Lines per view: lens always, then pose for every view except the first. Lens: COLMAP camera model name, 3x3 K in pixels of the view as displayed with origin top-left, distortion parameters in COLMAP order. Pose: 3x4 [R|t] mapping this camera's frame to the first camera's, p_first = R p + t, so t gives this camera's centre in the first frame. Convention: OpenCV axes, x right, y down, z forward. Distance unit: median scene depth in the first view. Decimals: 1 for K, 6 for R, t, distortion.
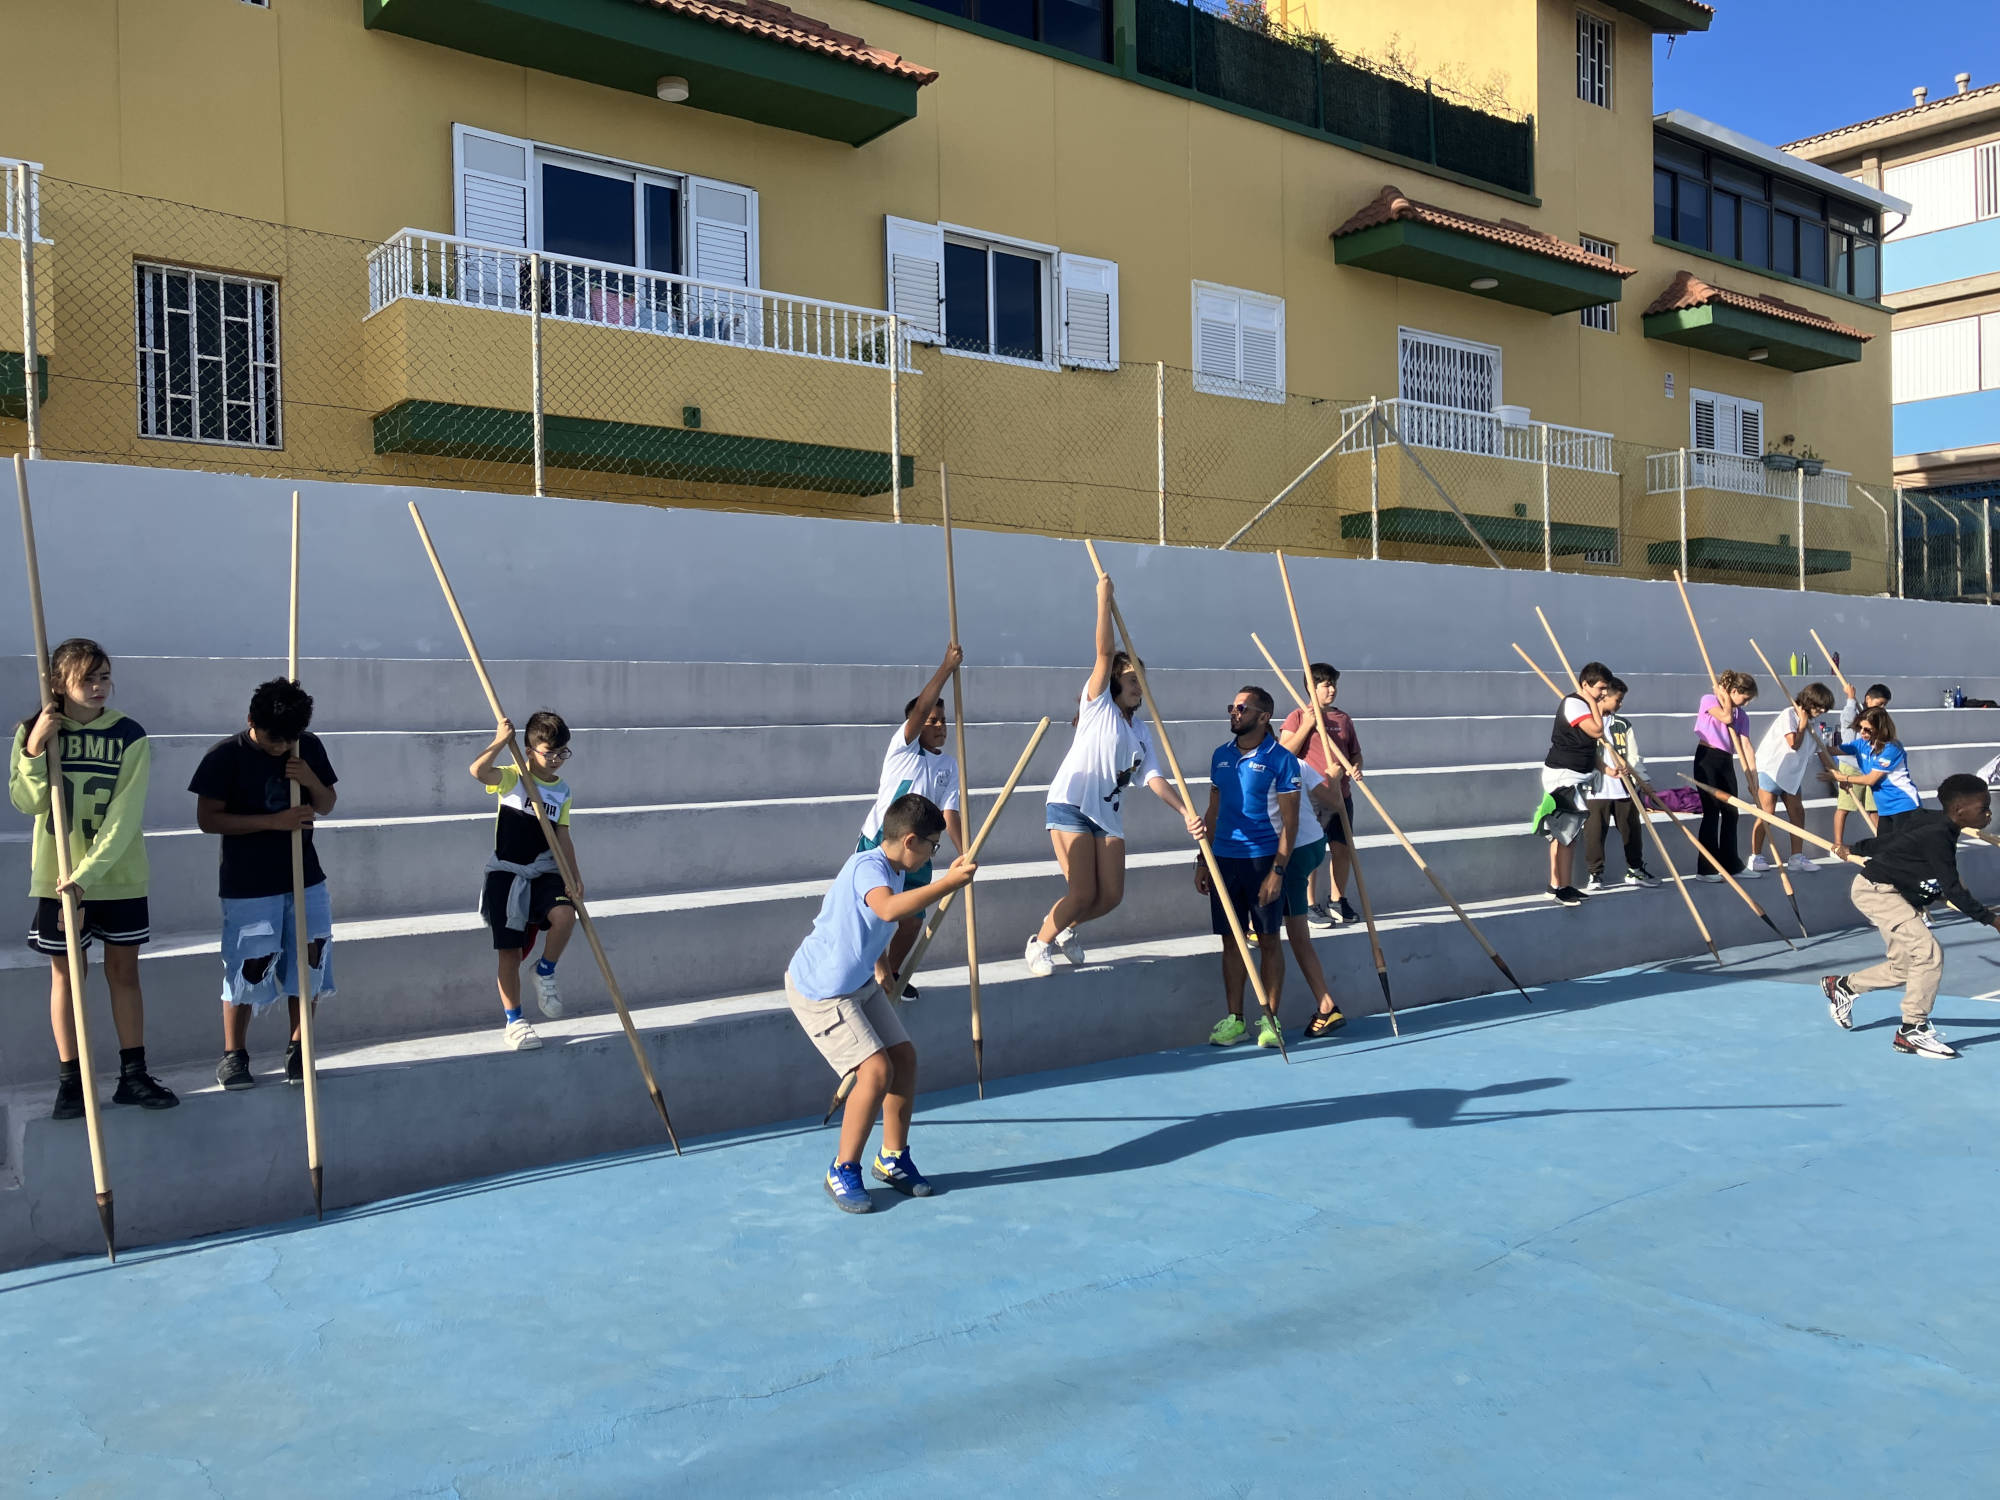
lens RADIAL K [[1643.0, 0, 997.3], [0, 1643.0, 746.1], [0, 0, 1]] dist [0.036533, -0.028685]
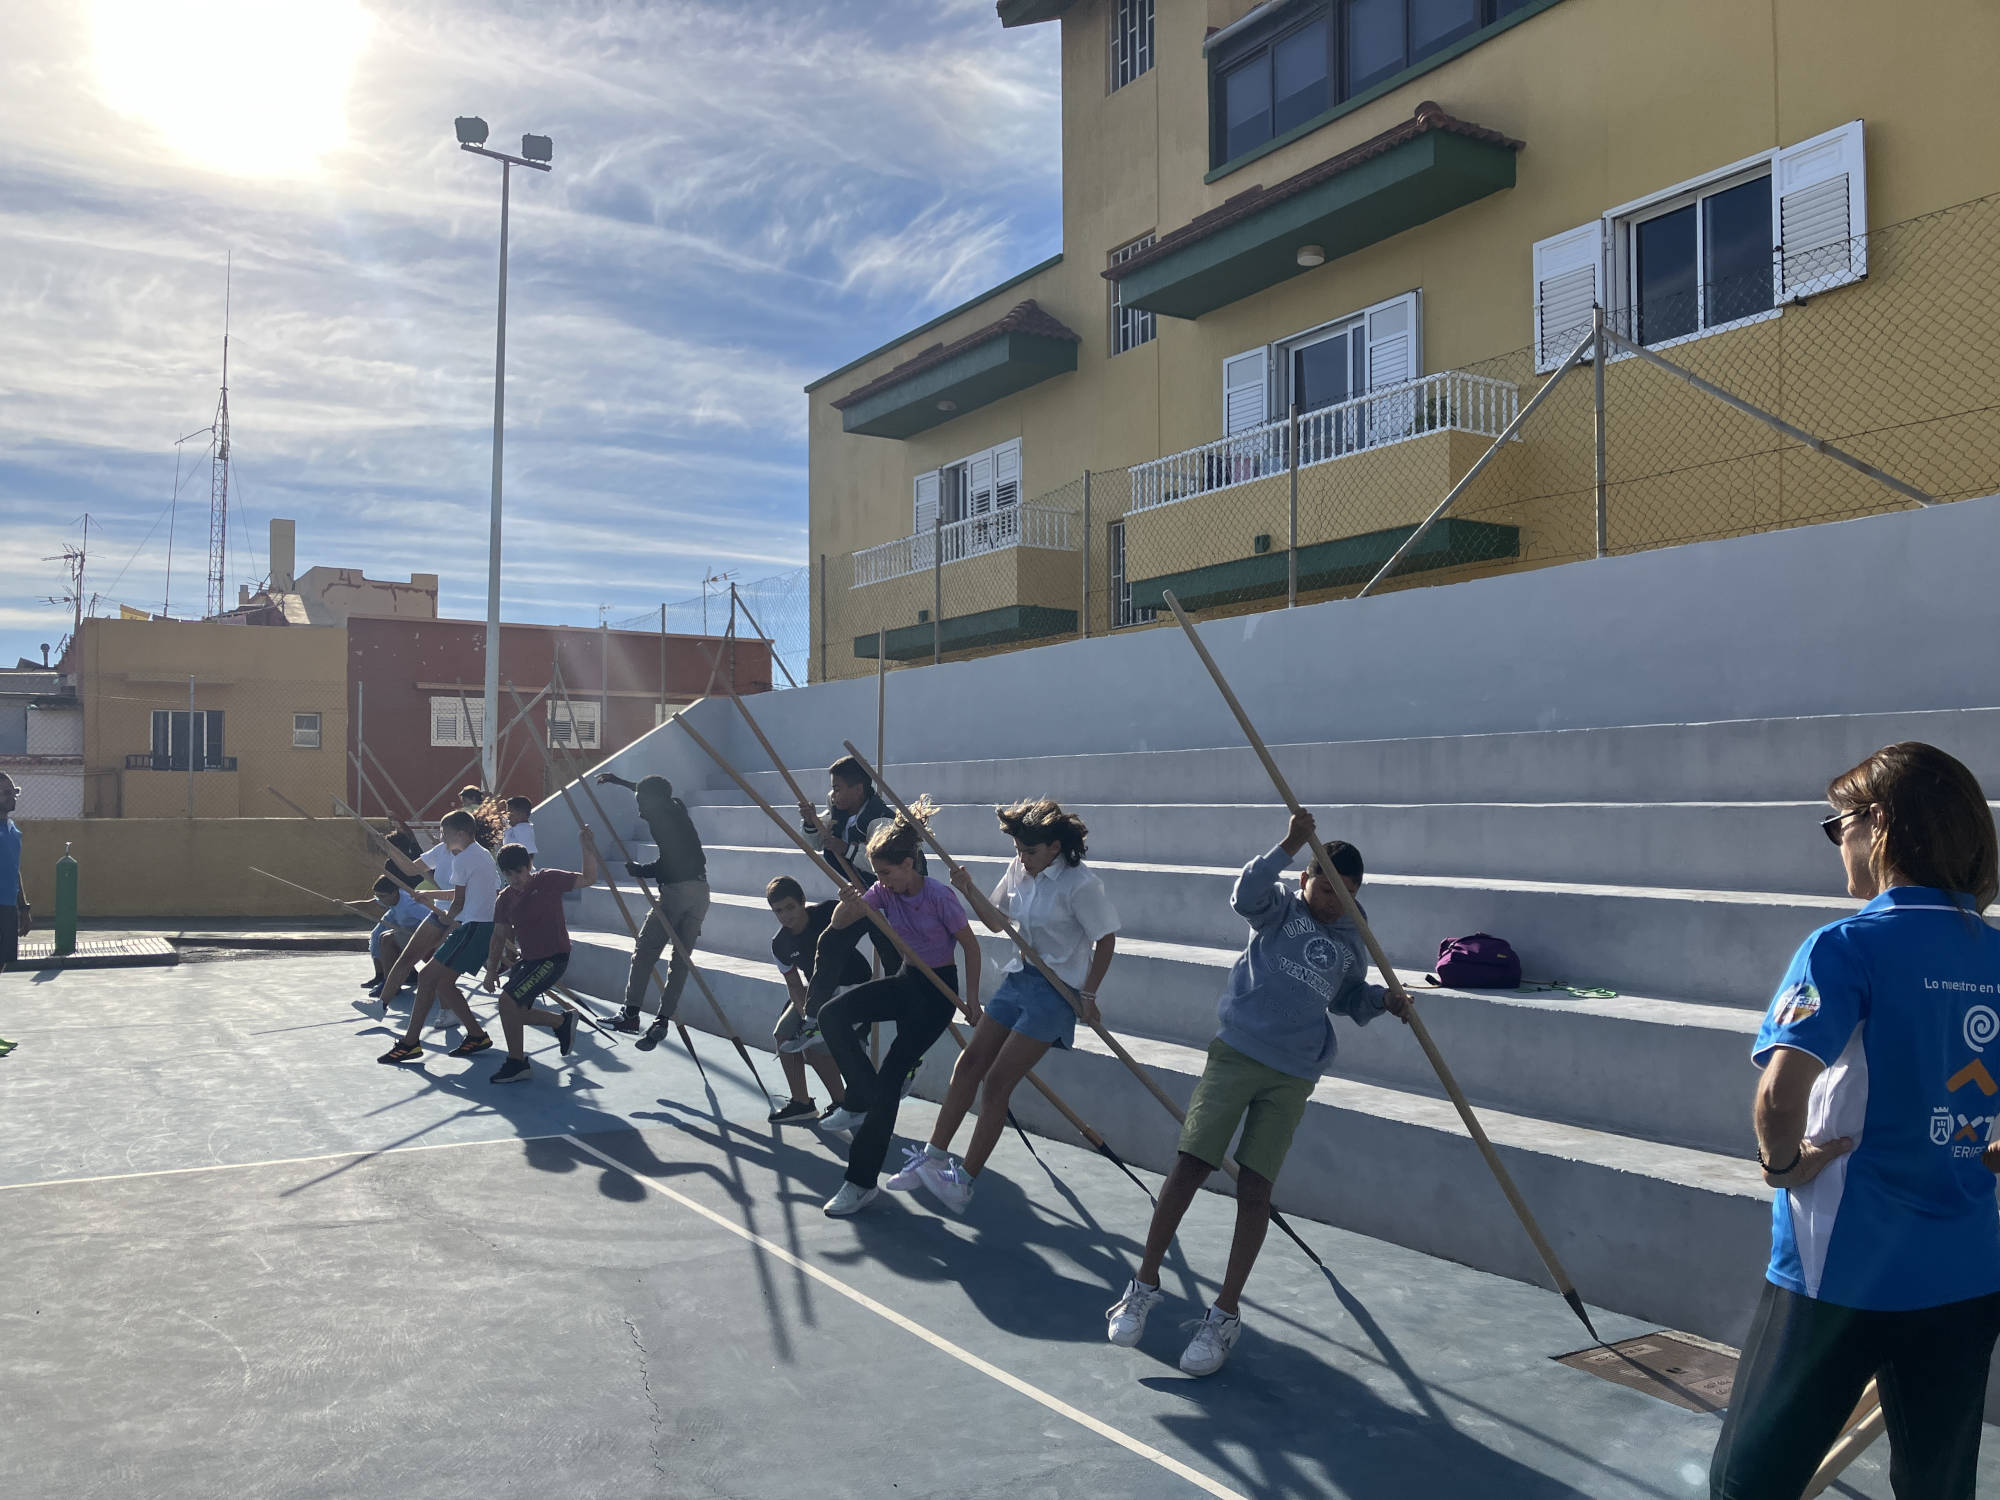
lens RADIAL K [[1643.0, 0, 995.3], [0, 1643.0, 753.6], [0, 0, 1]] dist [0.036533, -0.028685]
pose [[-0.107252, -0.001632, -0.994231, 0.953298], [0.013541, 0.999904, -0.003102, -0.037499], [0.994140, -0.013795, -0.107219, 0.846972]]
